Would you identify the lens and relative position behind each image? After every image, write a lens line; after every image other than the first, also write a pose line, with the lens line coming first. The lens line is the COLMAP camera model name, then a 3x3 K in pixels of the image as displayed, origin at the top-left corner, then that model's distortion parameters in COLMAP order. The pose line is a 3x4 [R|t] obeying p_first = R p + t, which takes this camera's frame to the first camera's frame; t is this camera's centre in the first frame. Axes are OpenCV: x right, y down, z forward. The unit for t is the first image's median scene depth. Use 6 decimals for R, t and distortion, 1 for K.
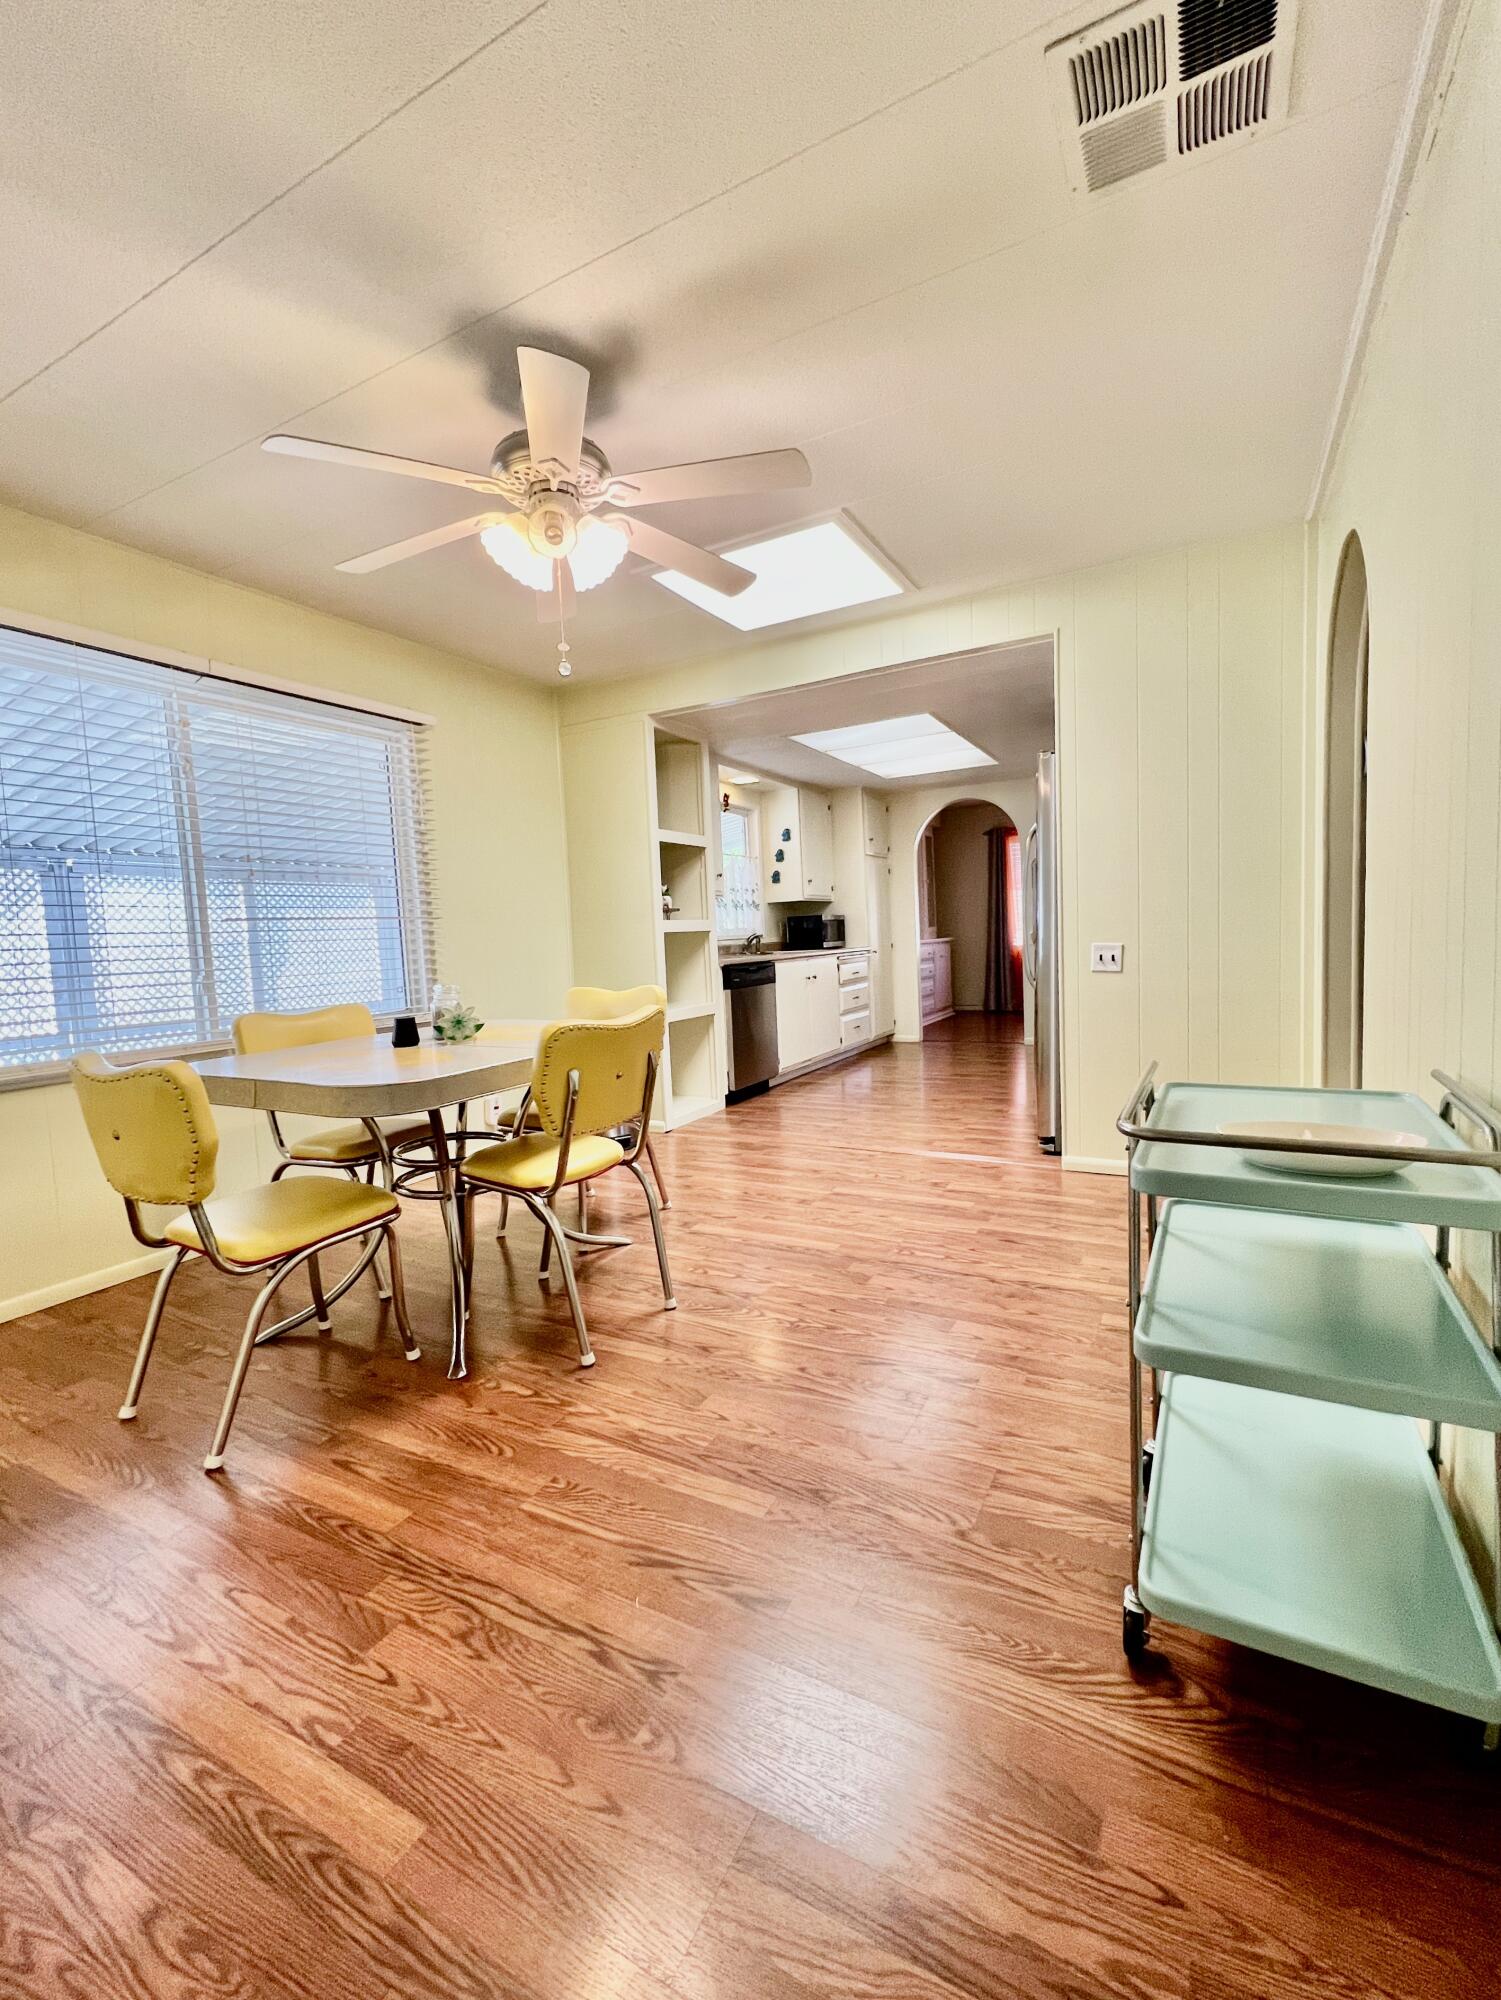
lens RADIAL K [[853.9, 0, 750.5], [0, 853.9, 1000.0], [0, 0, 1]] dist [-0.002267, 0.000117]
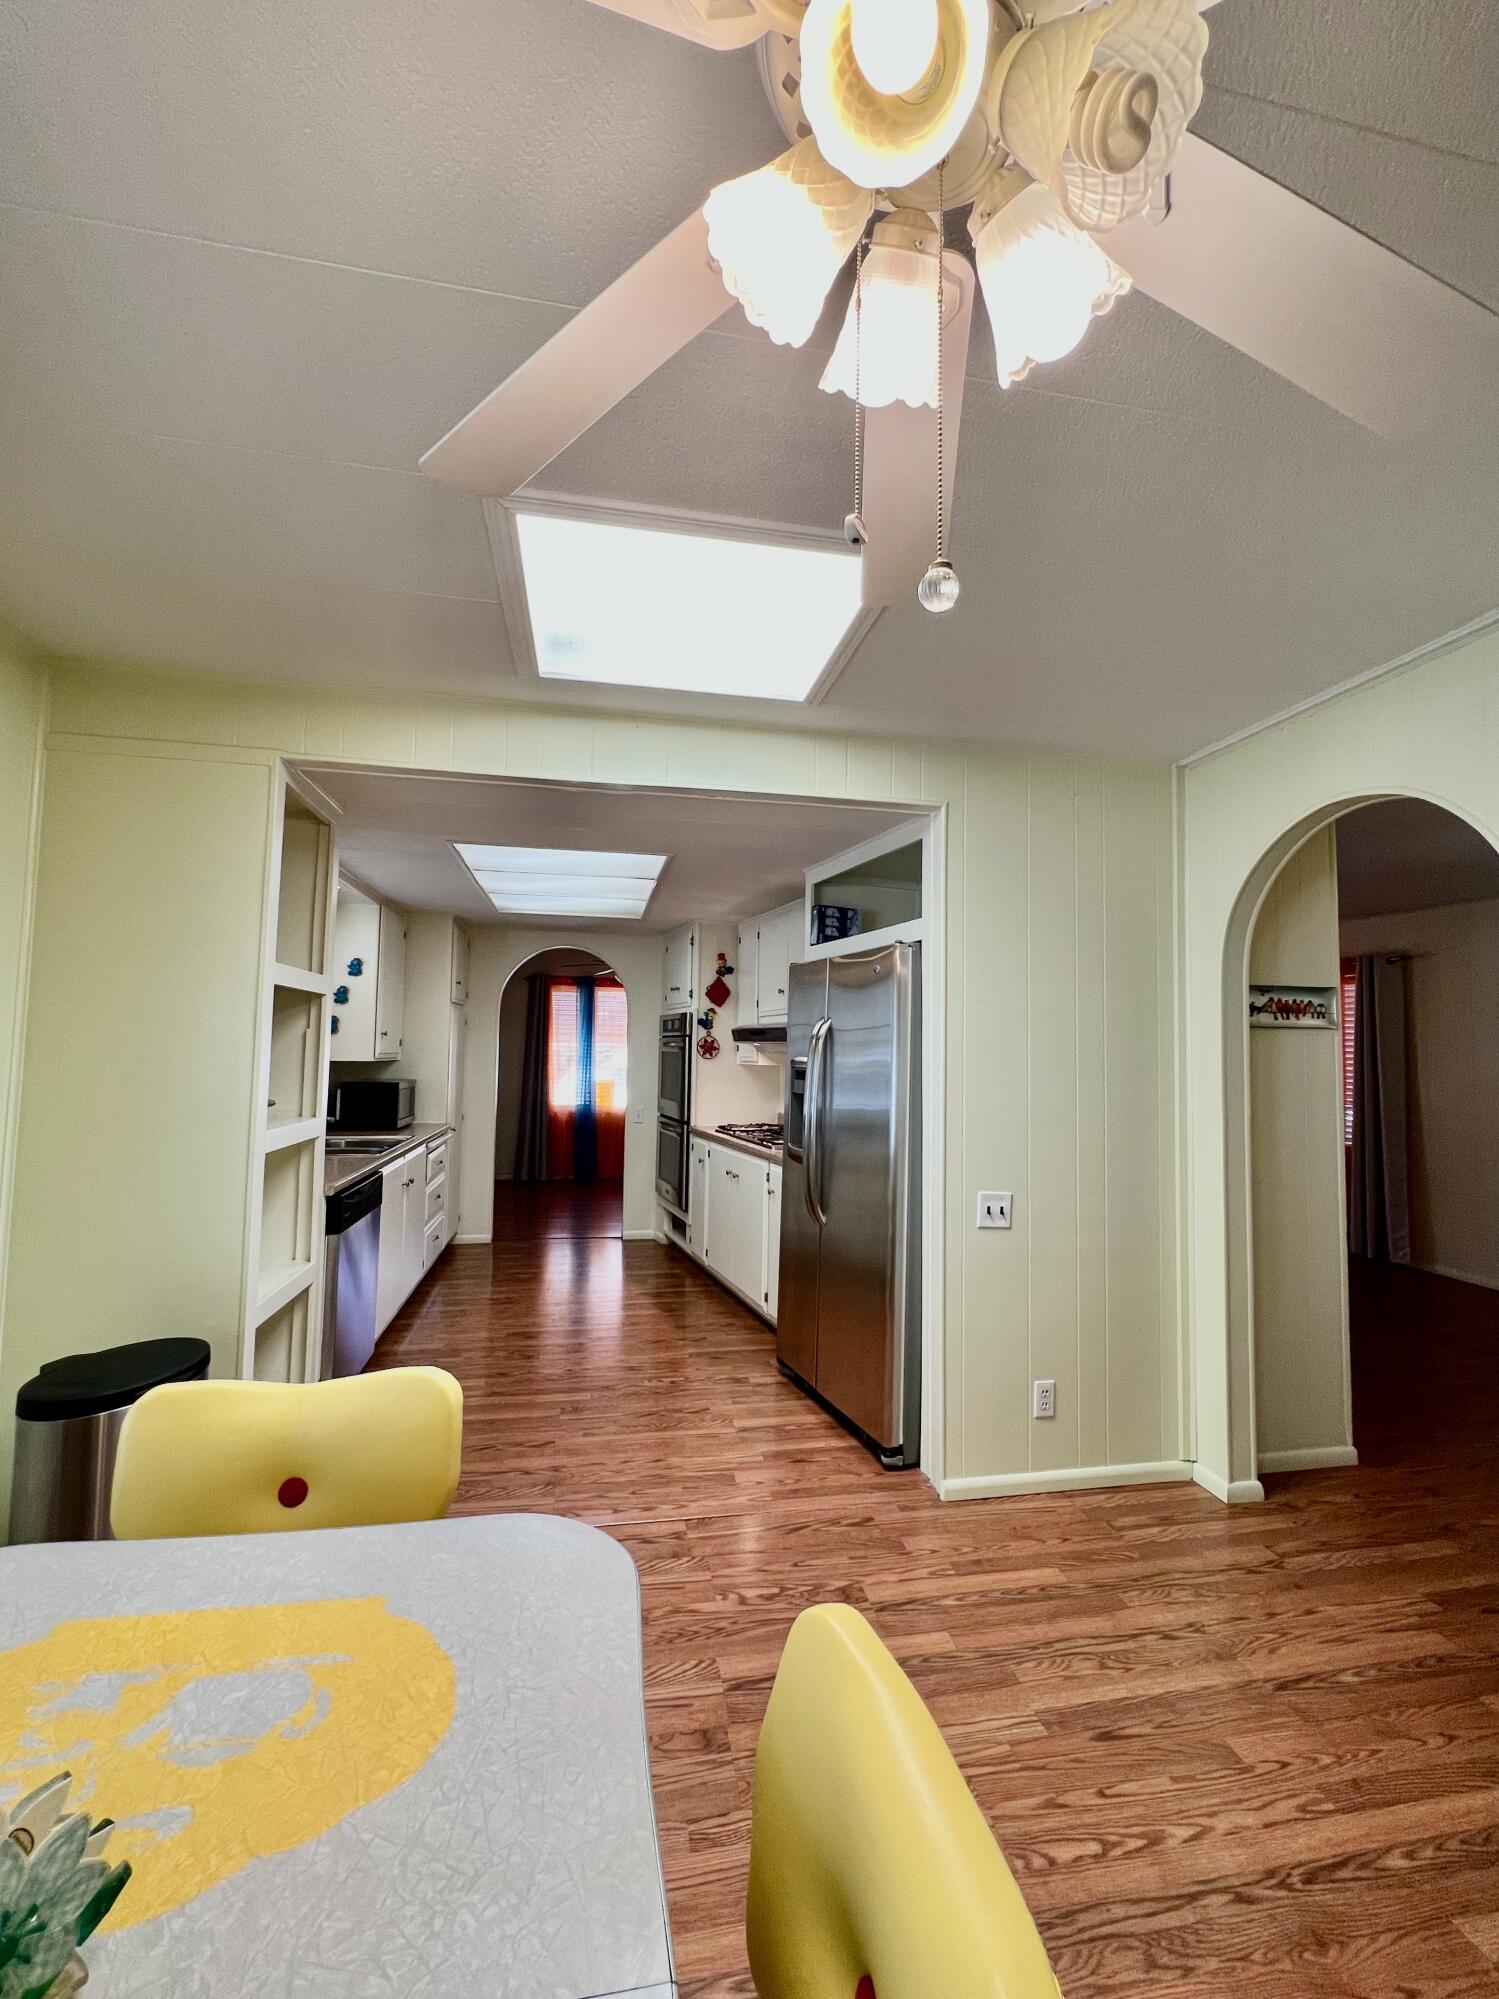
lens RADIAL K [[841.8, 0, 756.3], [0, 841.8, 995.1], [0, 0, 1]] dist [-0.001726, 0.000120]
pose [[0.768422, 0.099059, 0.632230, -0.331433], [-0.001845, 0.988286, -0.152603, -0.155841], [-0.639941, 0.116097, 0.759603, 0.633018]]
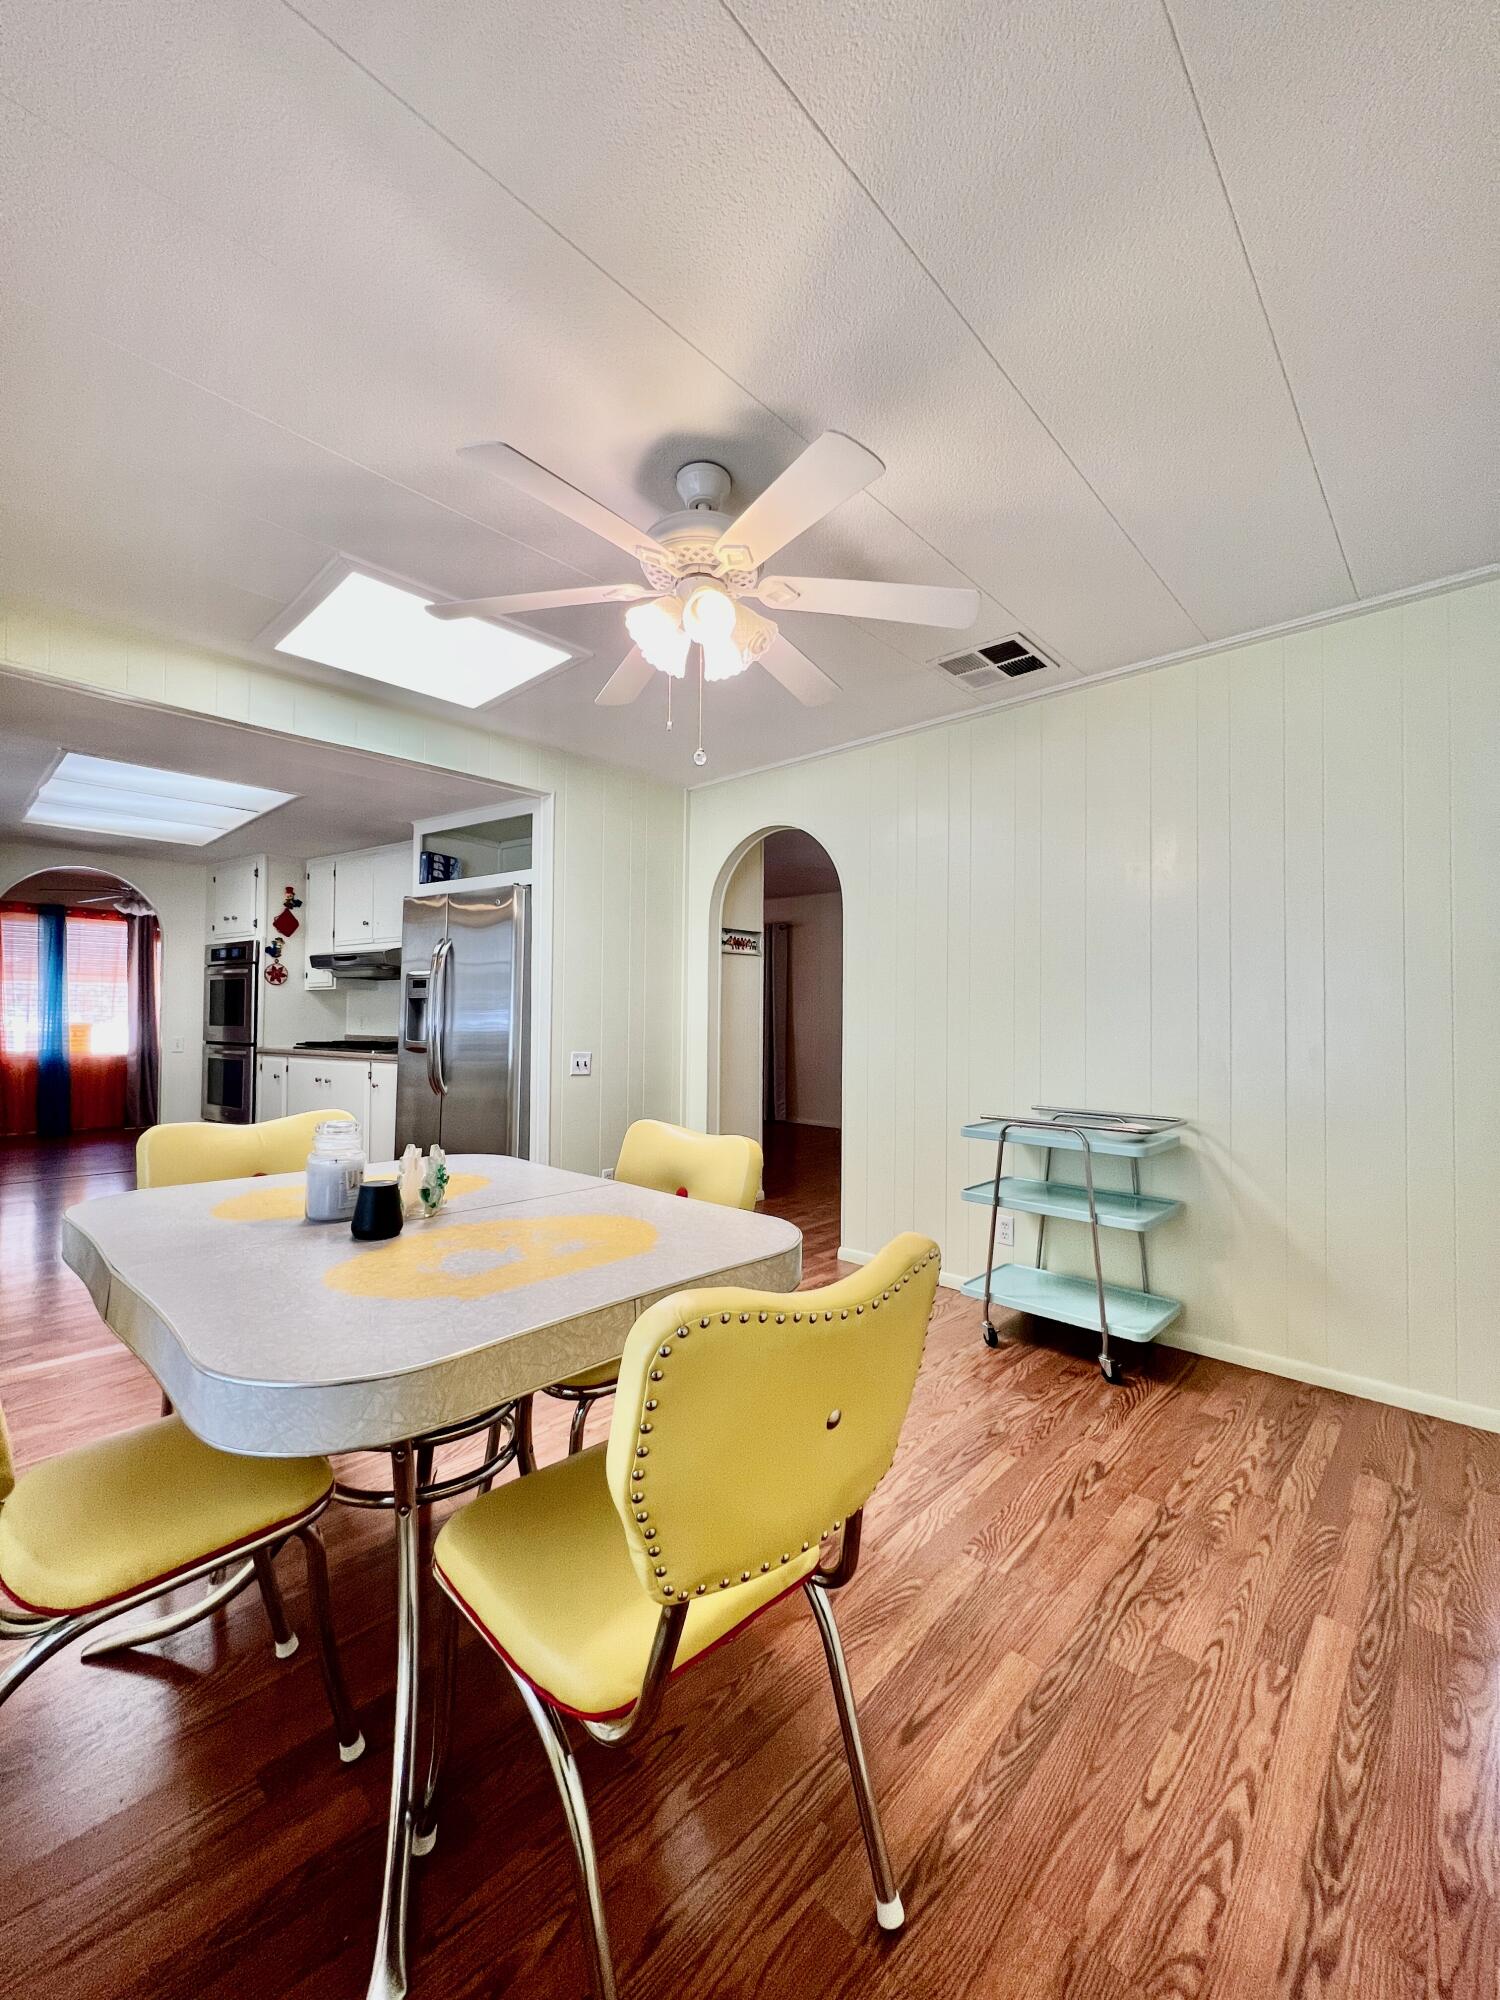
lens RADIAL K [[795.0, 0, 757.1], [0, 795.0, 1007.5], [0, 0, 1]] dist [-0.003515, -0.000226]
pose [[0.248051, 0.056456, 0.967101, -0.772857], [0.058500, 0.995606, -0.073124, -0.038558], [-0.966979, 0.074714, 0.243658, 0.568254]]
